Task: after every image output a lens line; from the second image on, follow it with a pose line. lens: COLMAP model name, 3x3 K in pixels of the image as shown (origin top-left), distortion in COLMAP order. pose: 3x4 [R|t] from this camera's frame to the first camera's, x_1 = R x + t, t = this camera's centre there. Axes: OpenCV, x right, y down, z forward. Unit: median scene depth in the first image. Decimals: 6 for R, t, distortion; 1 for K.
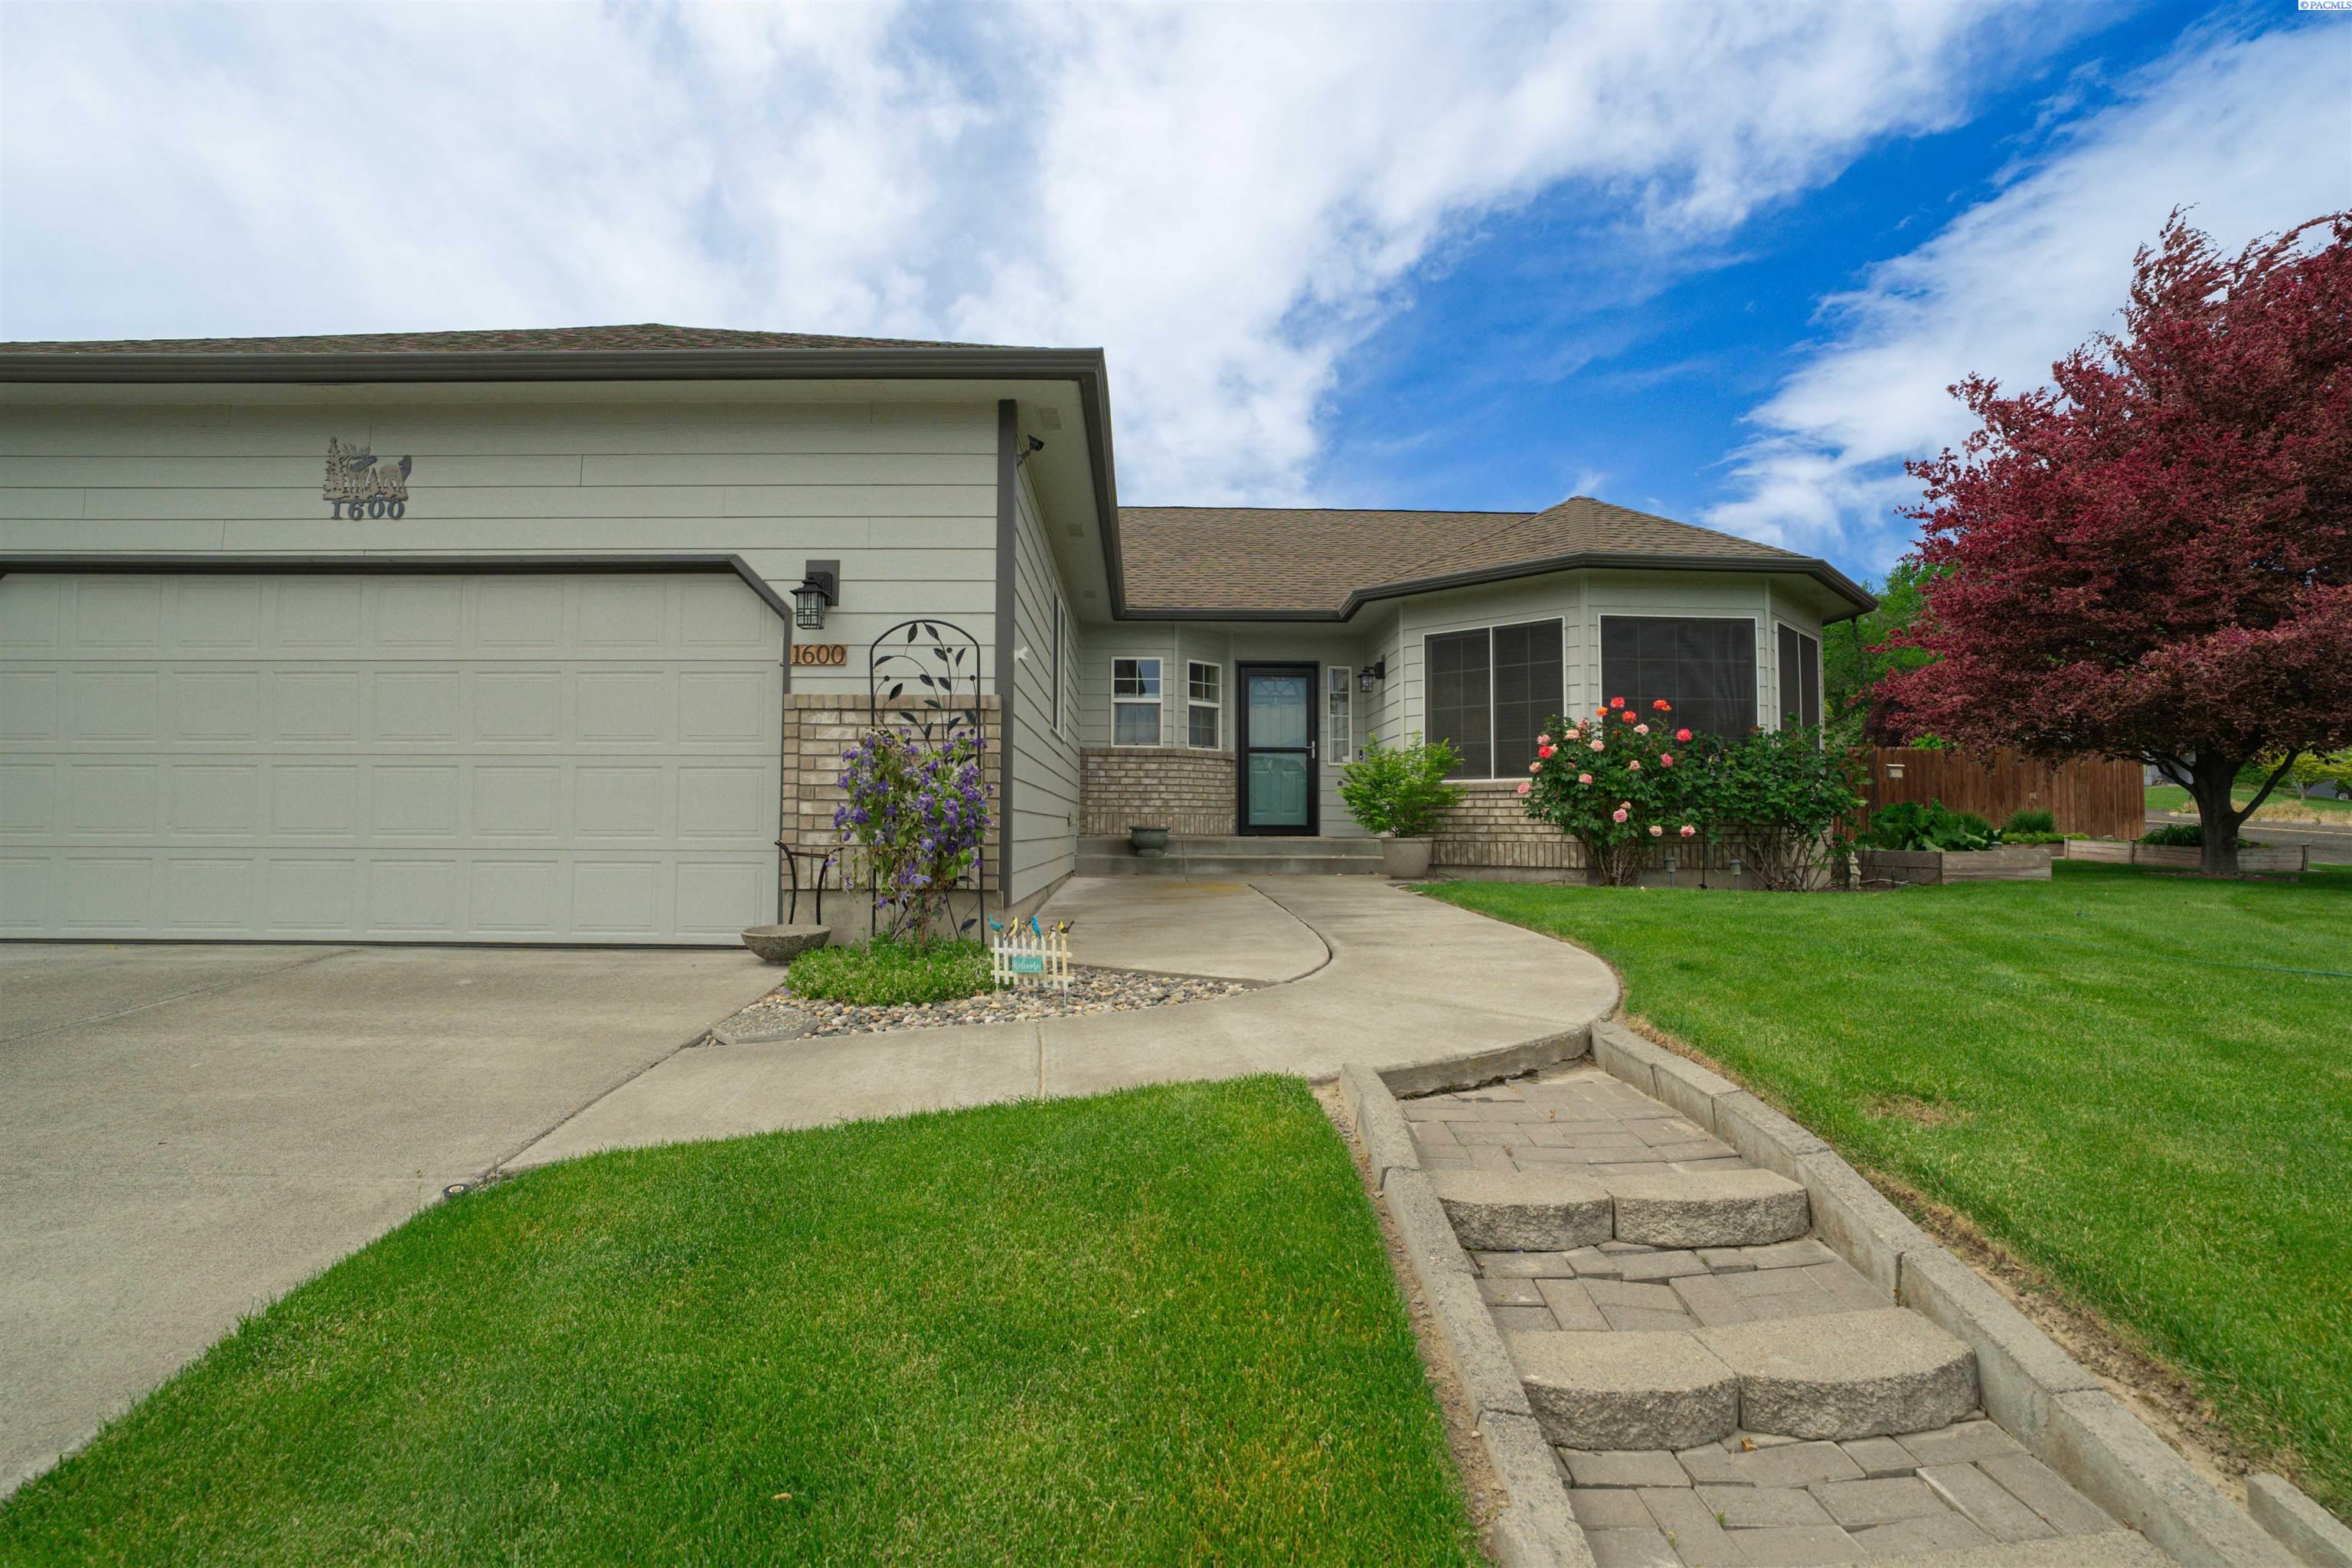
lens RADIAL K [[1108.3, 0, 1173.3], [0, 1108.3, 795.1], [0, 0, 1]] dist [-0.015206, 0.001011]
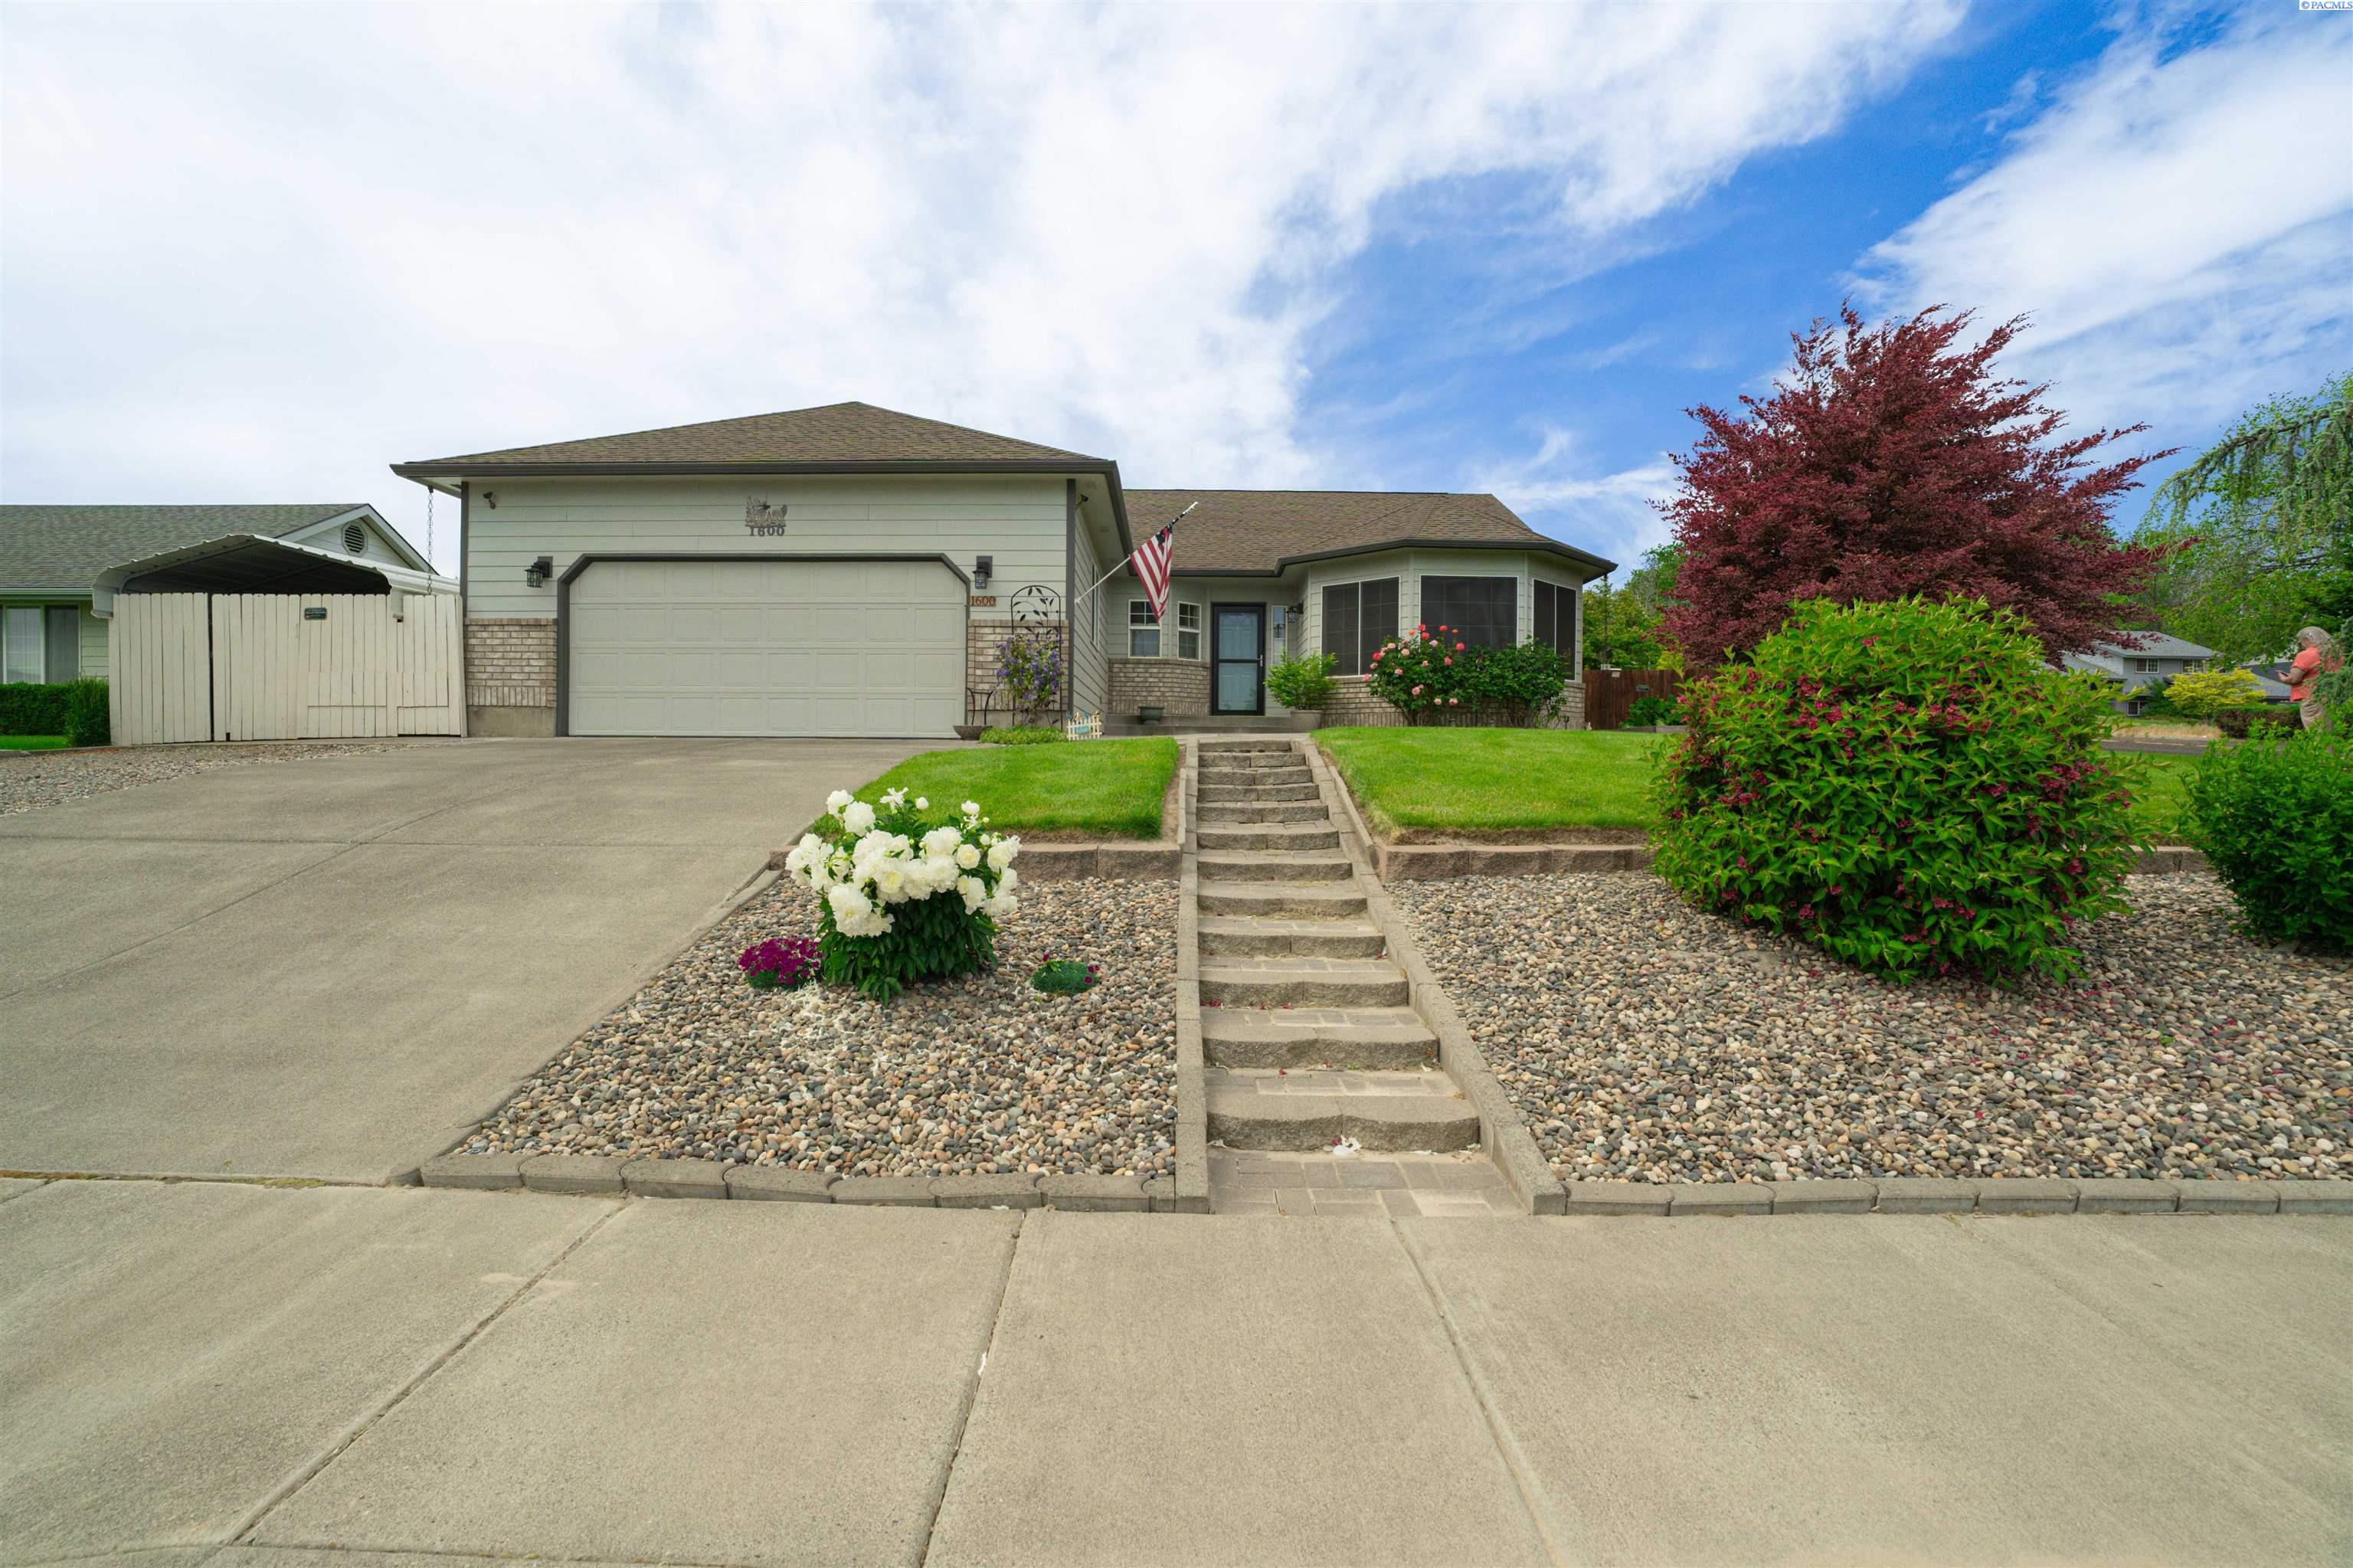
lens RADIAL K [[1108.8, 0, 1177.1], [0, 1108.8, 764.6], [0, 0, 1]] dist [-0.015206, 0.001011]
pose [[0.999656, 0.005188, -0.025711, 0.058096], [-0.004441, 0.999569, 0.029015, 0.066241], [0.025850, -0.028891, 0.999248, -0.601222]]
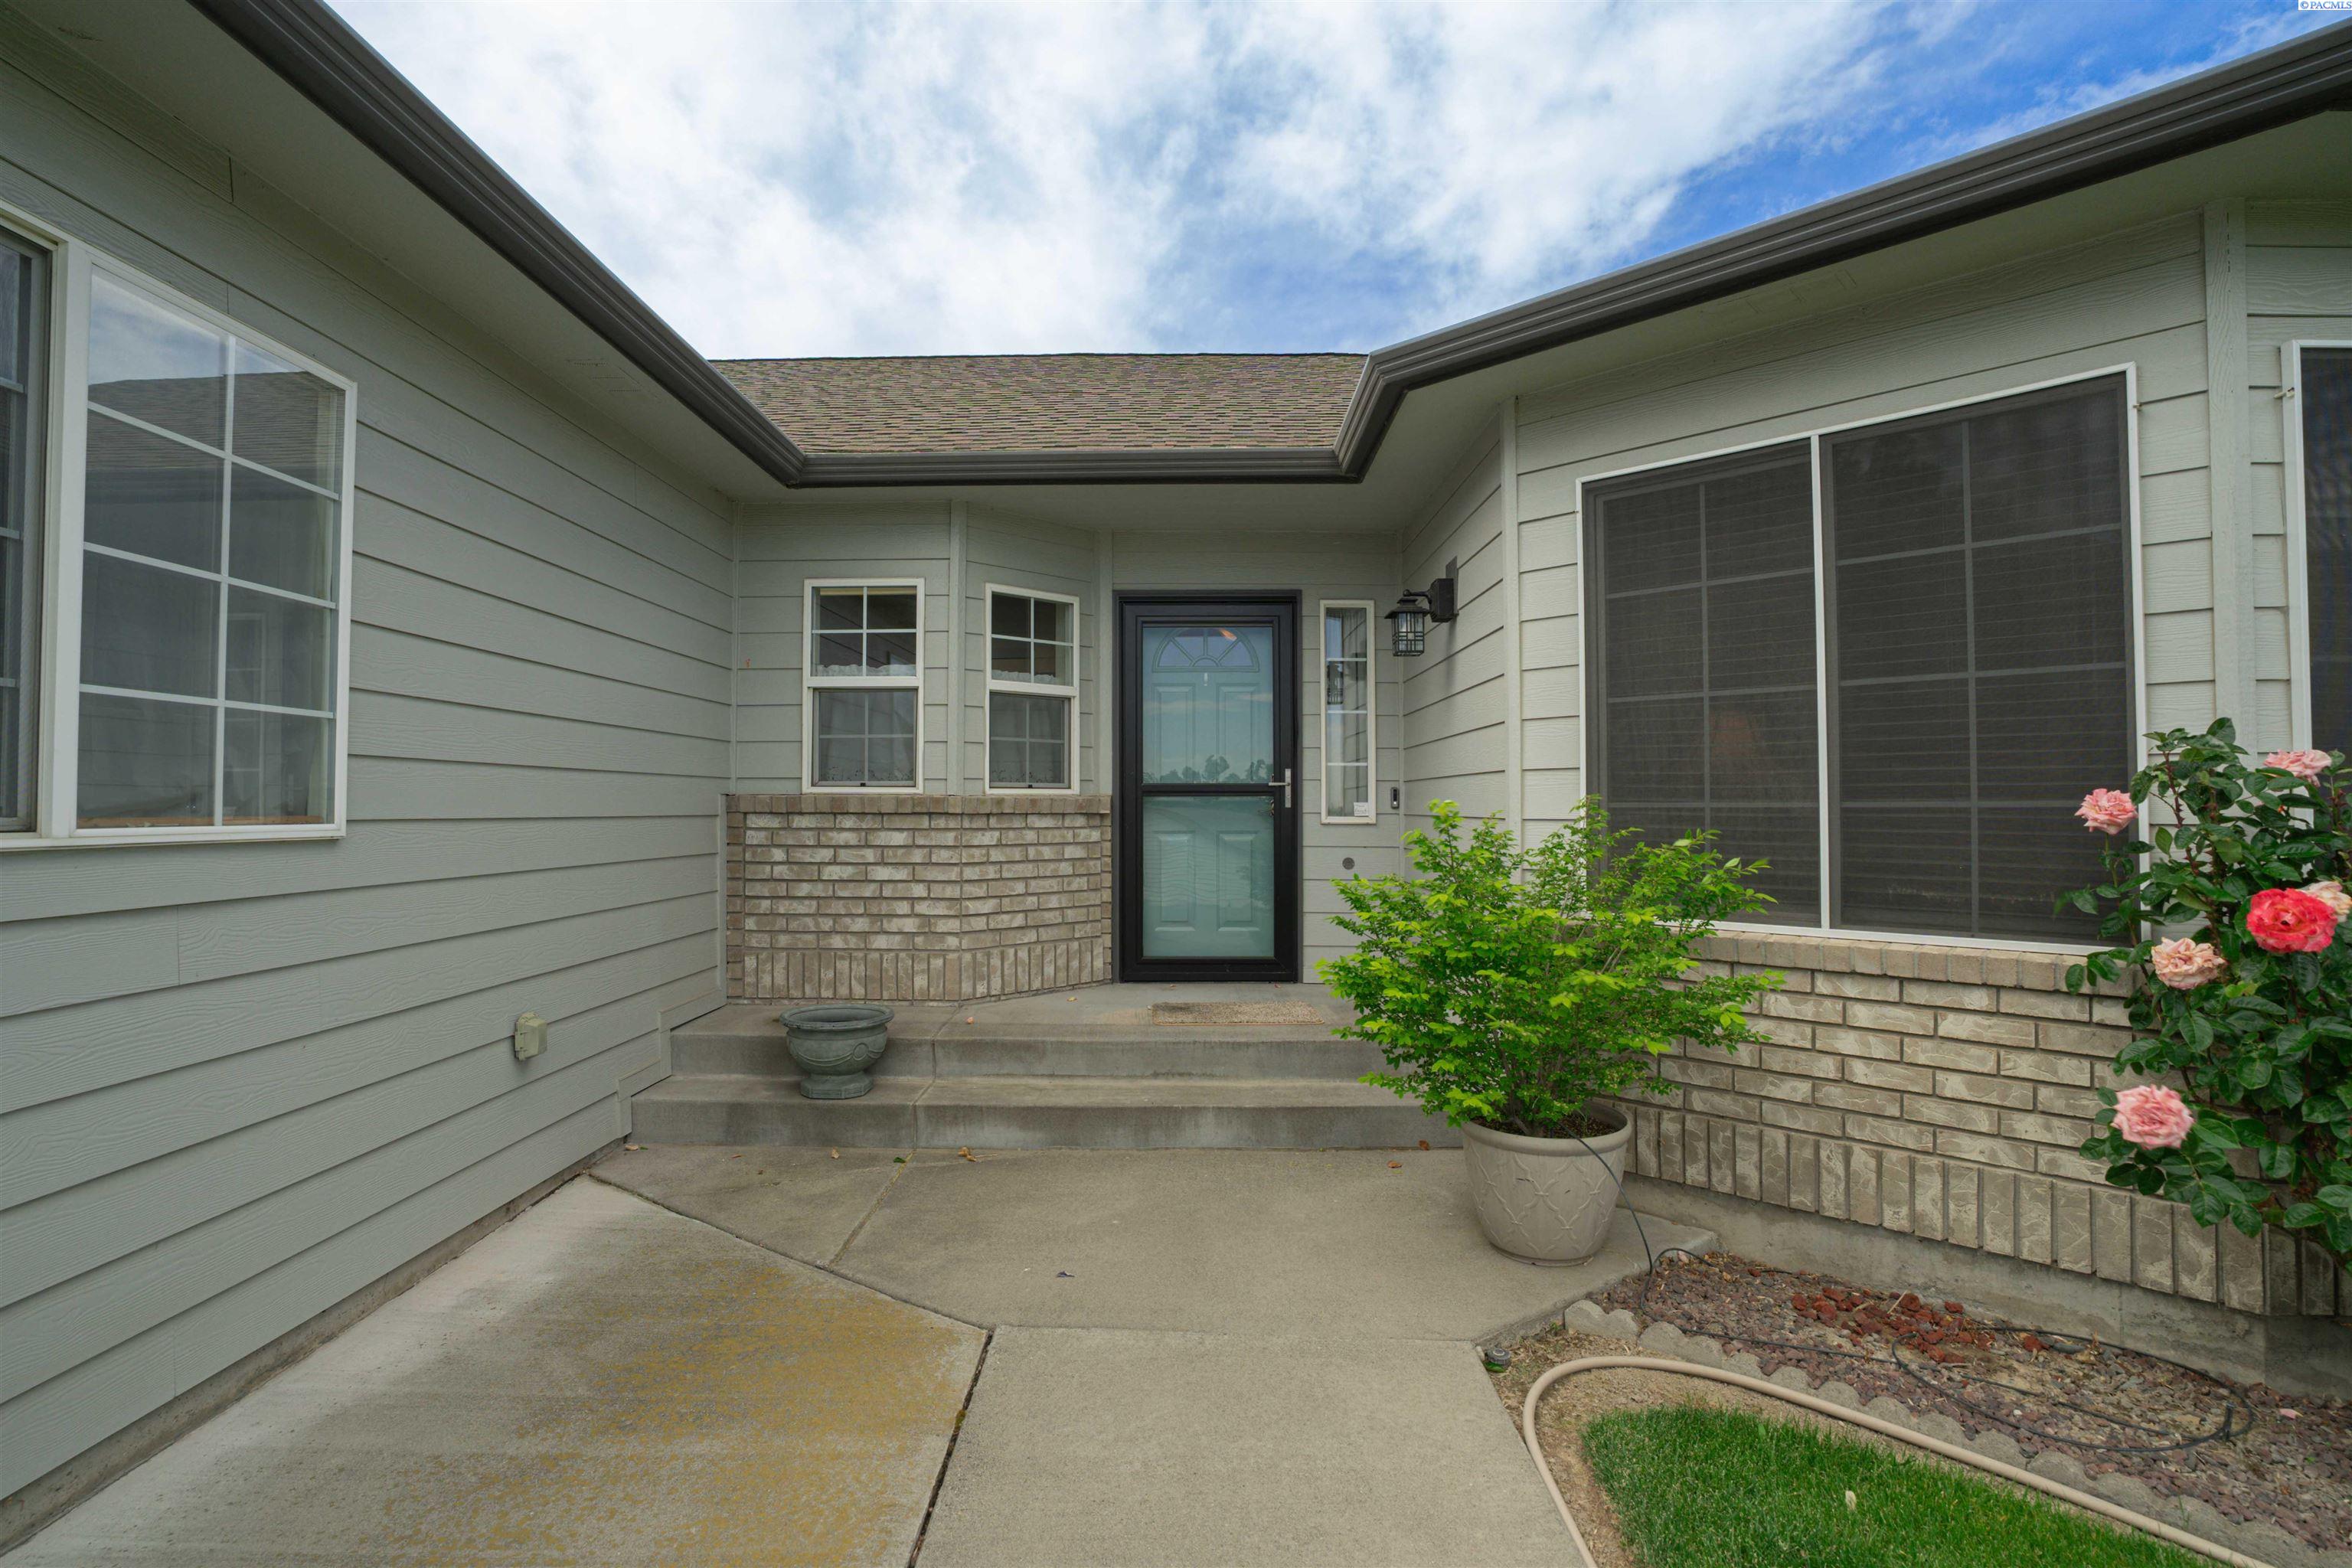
lens RADIAL K [[1108.3, 0, 1161.4], [0, 1108.3, 775.9], [0, 0, 1]] dist [-0.015206, 0.001011]
pose [[0.998851, -0.005299, -0.047620, 0.111373], [0.005460, 0.999980, 0.003249, -0.054945], [0.047602, -0.003506, 0.998860, 0.640091]]
